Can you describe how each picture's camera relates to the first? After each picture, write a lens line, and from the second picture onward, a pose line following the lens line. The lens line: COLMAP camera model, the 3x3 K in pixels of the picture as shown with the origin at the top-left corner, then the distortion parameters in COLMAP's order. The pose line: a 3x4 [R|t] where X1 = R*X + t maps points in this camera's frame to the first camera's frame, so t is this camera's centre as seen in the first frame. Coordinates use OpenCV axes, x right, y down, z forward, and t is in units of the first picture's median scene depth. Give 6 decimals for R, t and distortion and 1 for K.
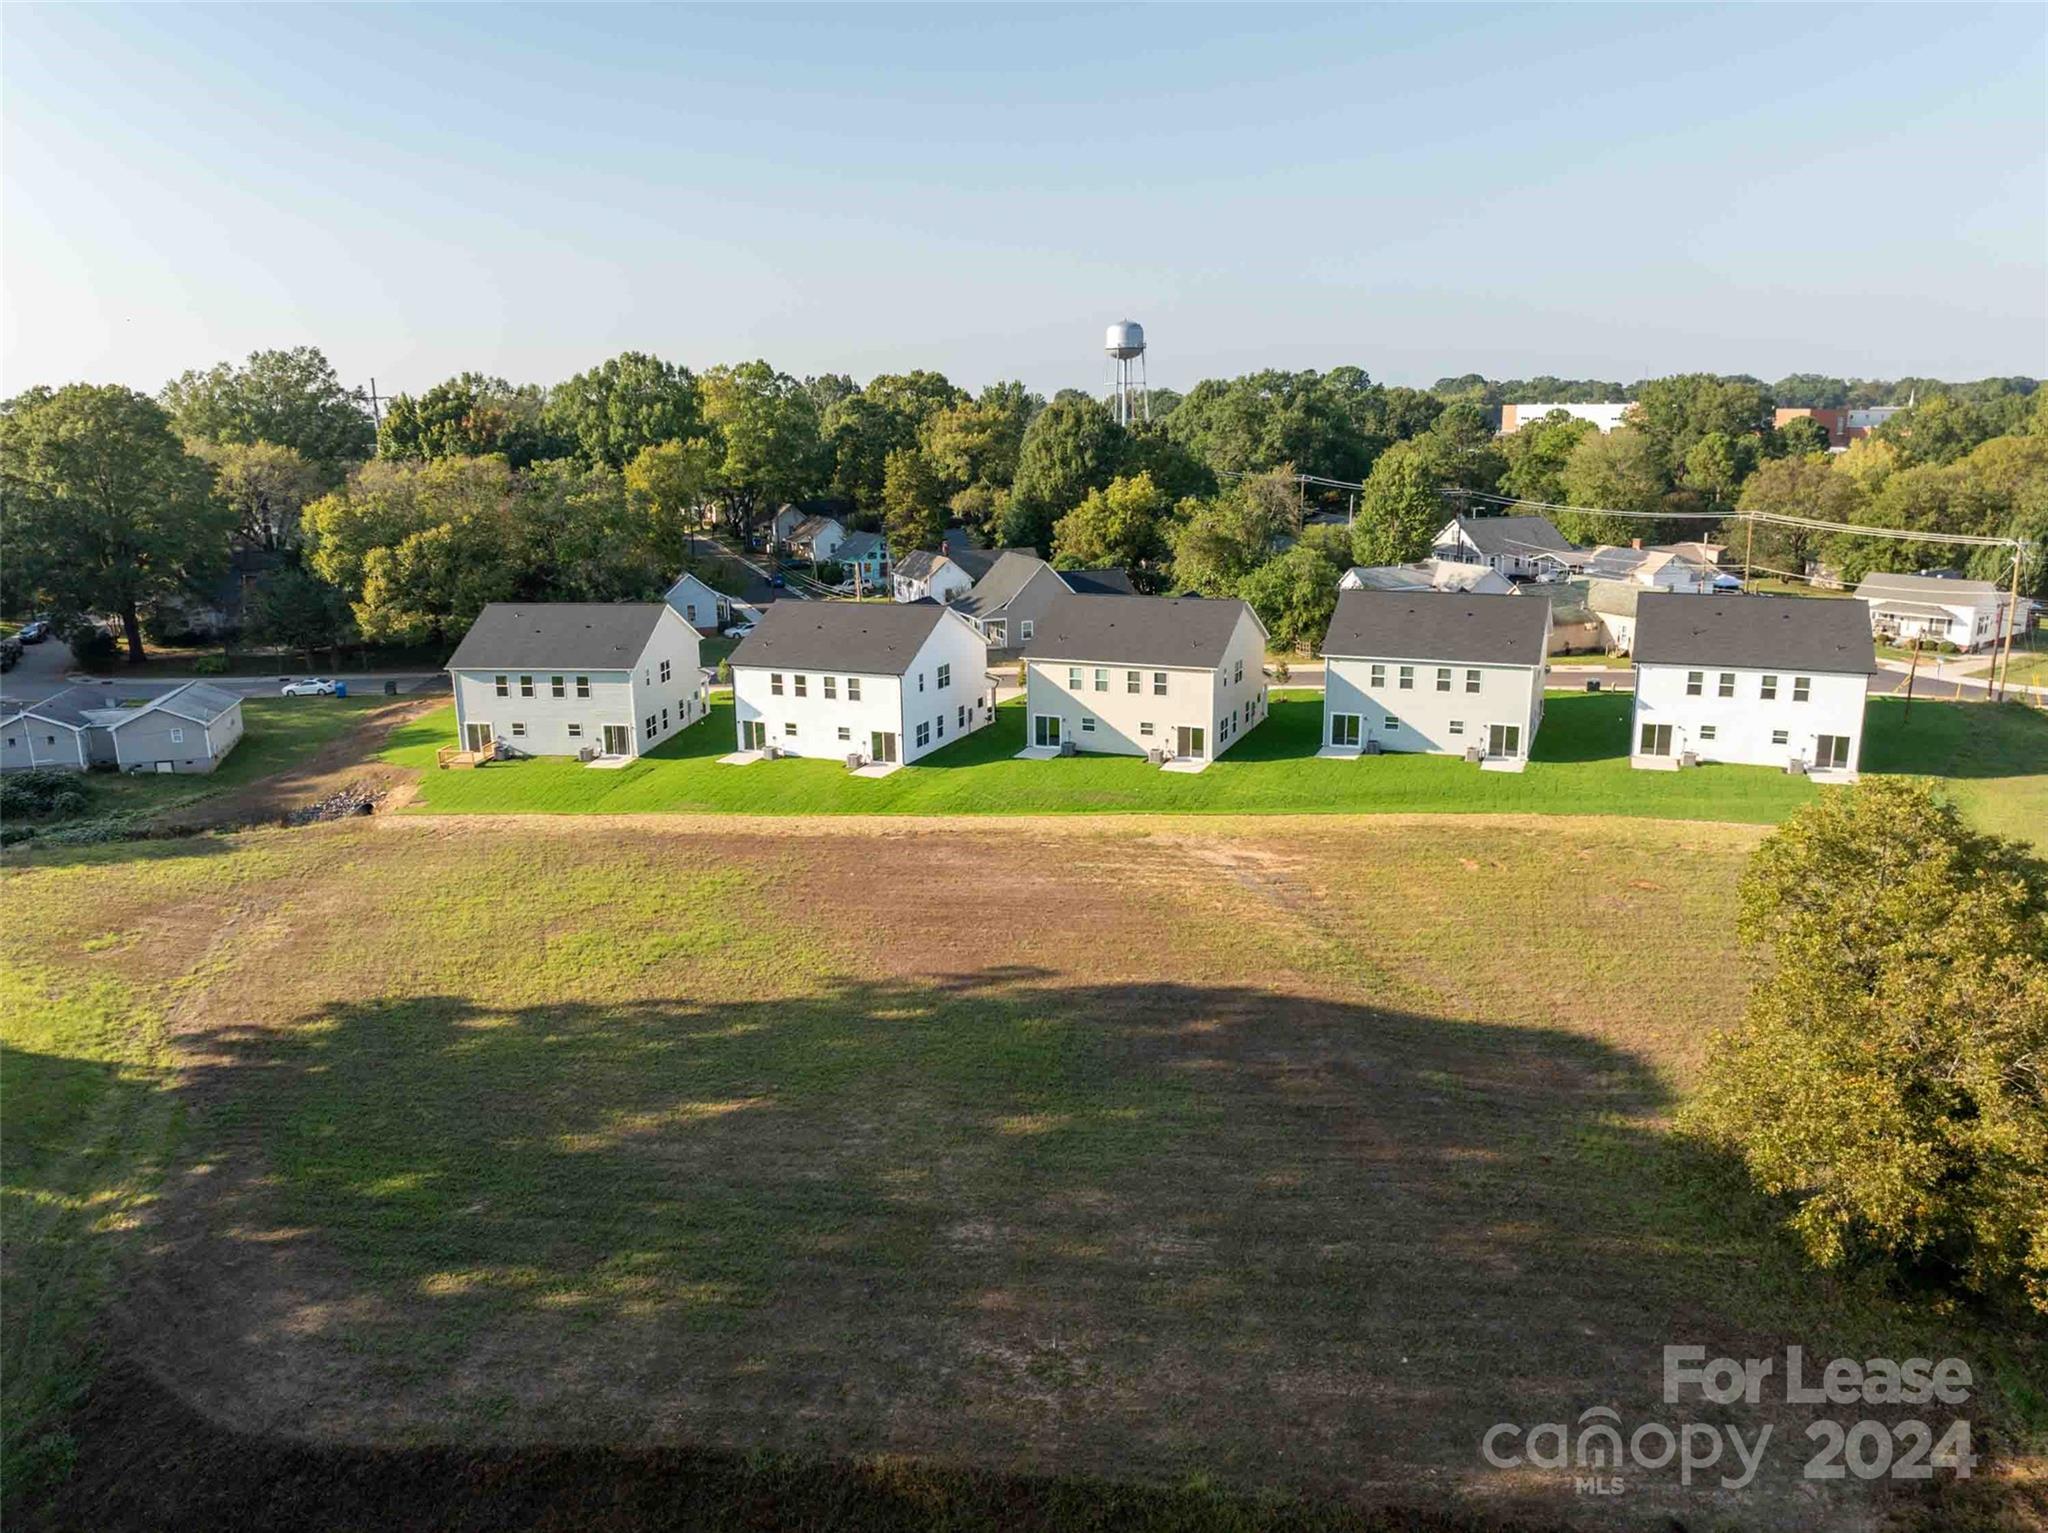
lens RADIAL K [[1455.1, 0, 1017.3], [0, 1455.1, 772.8], [0, 0, 1]] dist [-0.029928, 0.016943]
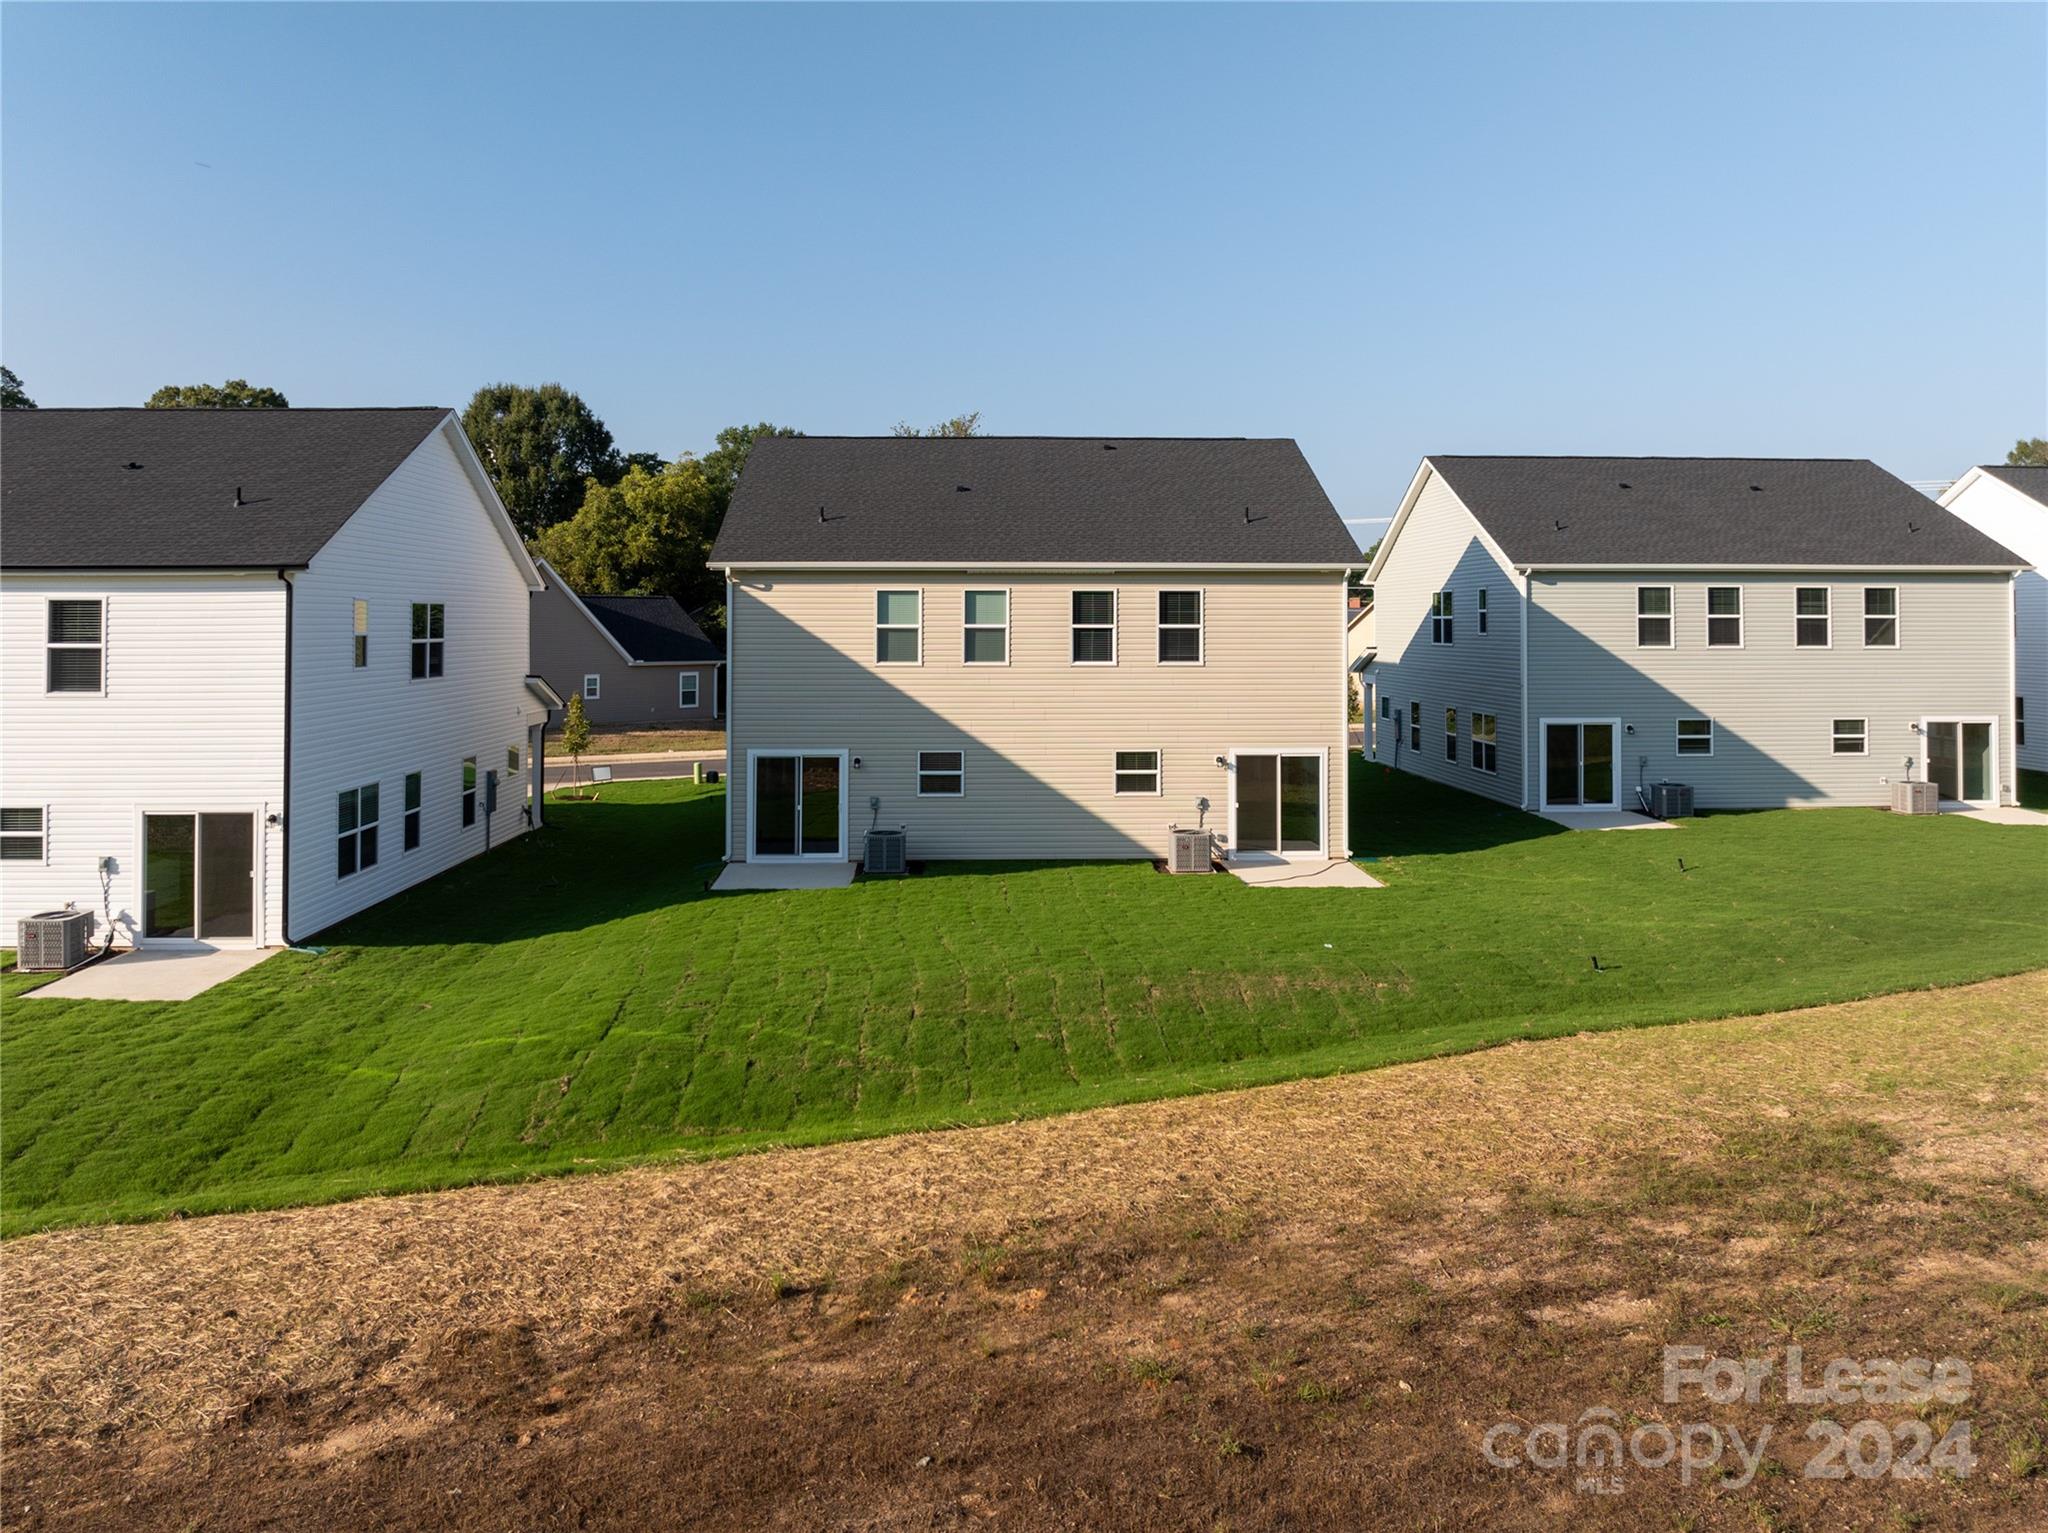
lens RADIAL K [[1494.7, 0, 1022.0], [0, 1494.7, 610.2], [0, 0, 1]] dist [-0.032478, -0.000133]
pose [[0.904230, 0.020456, 0.426557, -0.073431], [0.088703, 0.968071, -0.234459, 0.009993], [-0.417733, 0.249842, 0.873544, 0.711086]]
